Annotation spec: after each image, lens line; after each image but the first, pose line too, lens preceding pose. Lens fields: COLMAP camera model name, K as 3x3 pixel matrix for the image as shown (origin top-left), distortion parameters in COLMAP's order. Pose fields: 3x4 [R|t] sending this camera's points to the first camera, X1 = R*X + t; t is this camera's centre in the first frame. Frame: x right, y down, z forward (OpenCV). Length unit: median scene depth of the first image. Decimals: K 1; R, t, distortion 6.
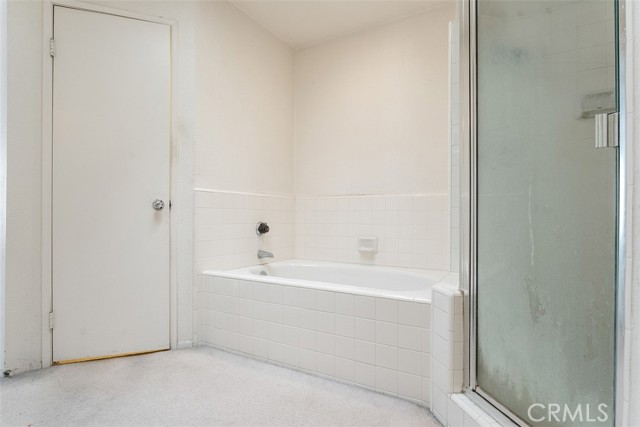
lens RADIAL K [[338.0, 0, 321.9], [0, 338.0, 214.9], [0, 0, 1]] dist [-0.017013, 0.002662]
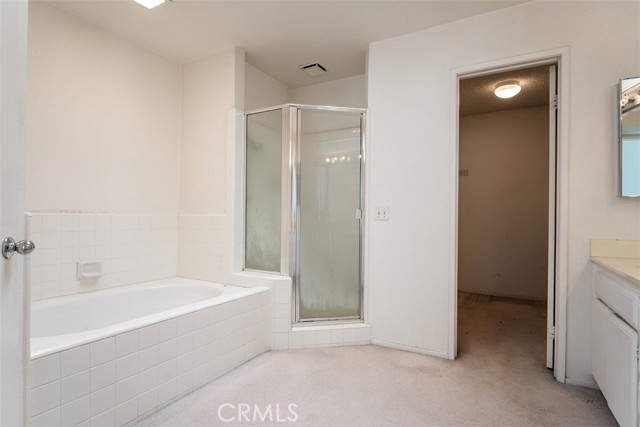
lens RADIAL K [[338.0, 0, 315.5], [0, 338.0, 216.0], [0, 0, 1]] dist [-0.017013, 0.002662]
pose [[-0.023411, 0.003375, 0.999720, -0.765012], [-0.021022, 0.999772, -0.003867, -0.060641], [-0.999505, -0.021107, -0.023335, 0.441111]]
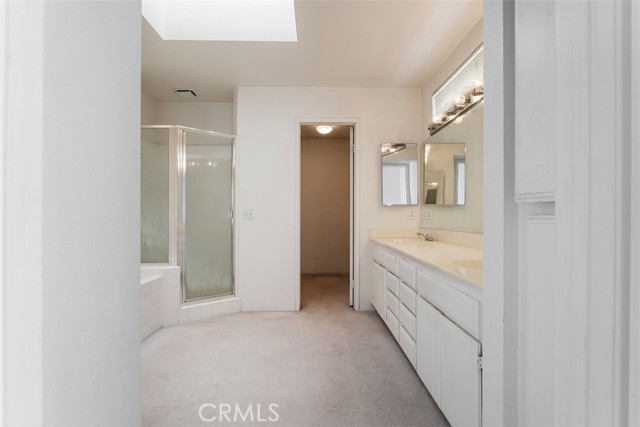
lens RADIAL K [[338.0, 0, 319.2], [0, 338.0, 217.2], [0, 0, 1]] dist [-0.017013, 0.002662]
pose [[-0.526829, 0.000340, 0.849971, -1.072100], [-0.008779, 0.999944, -0.005841, -0.059387], [-0.849926, -0.010539, -0.526797, 0.691364]]
